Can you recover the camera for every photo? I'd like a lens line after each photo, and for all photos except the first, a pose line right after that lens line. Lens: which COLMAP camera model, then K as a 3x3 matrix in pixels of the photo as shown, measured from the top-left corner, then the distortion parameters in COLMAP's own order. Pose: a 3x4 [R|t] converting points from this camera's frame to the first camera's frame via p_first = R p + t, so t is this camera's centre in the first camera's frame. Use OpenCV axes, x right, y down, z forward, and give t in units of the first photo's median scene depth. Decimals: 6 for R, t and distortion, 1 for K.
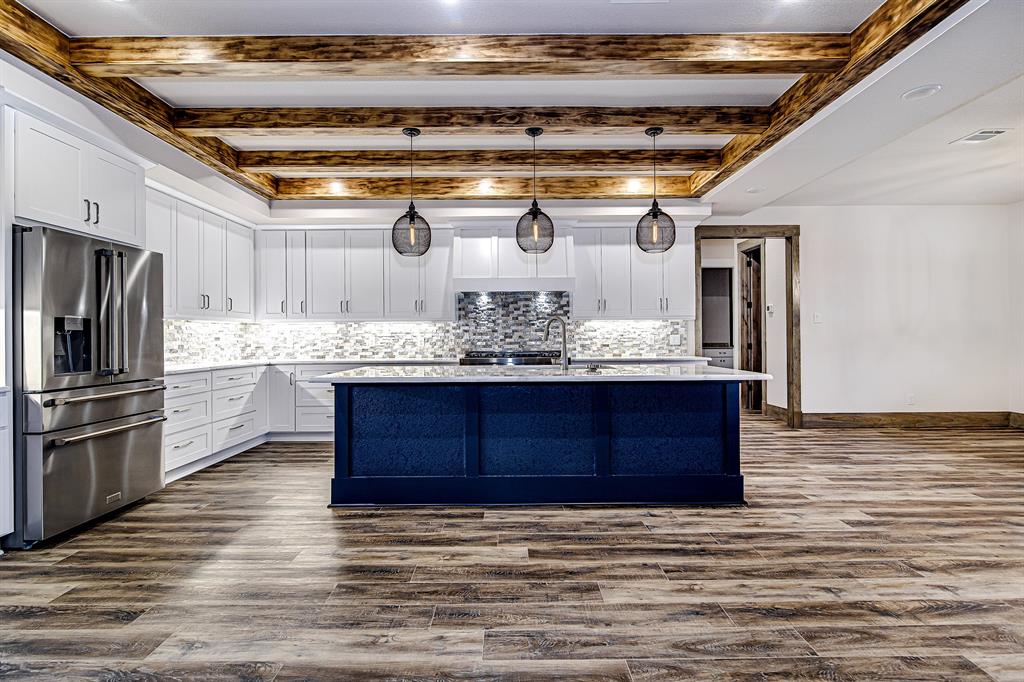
lens RADIAL K [[489.1, 0, 511.2], [0, 489.1, 332.4], [0, 0, 1]] dist [-0.001196, 0.000101]
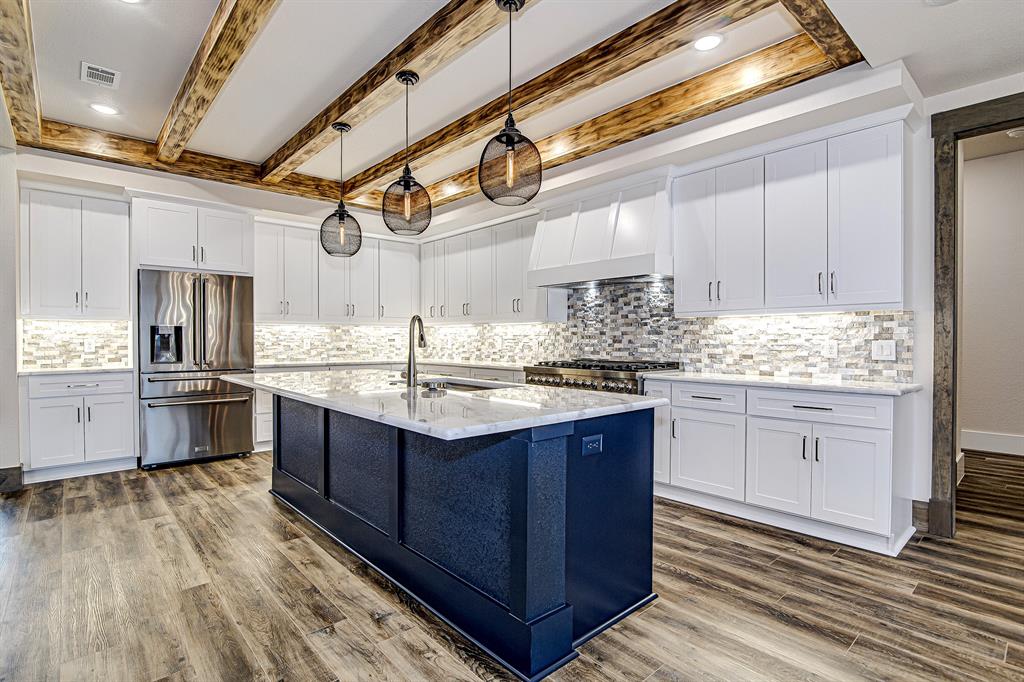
lens RADIAL K [[501.3, 0, 508.9], [0, 501.3, 344.2], [0, 0, 1]] dist [-0.019975, 0.003773]
pose [[0.665242, 0.015815, -0.746460, 0.673182], [-0.000261, 0.999781, 0.020949, -0.003373], [0.746627, -0.013741, 0.665100, 0.525359]]
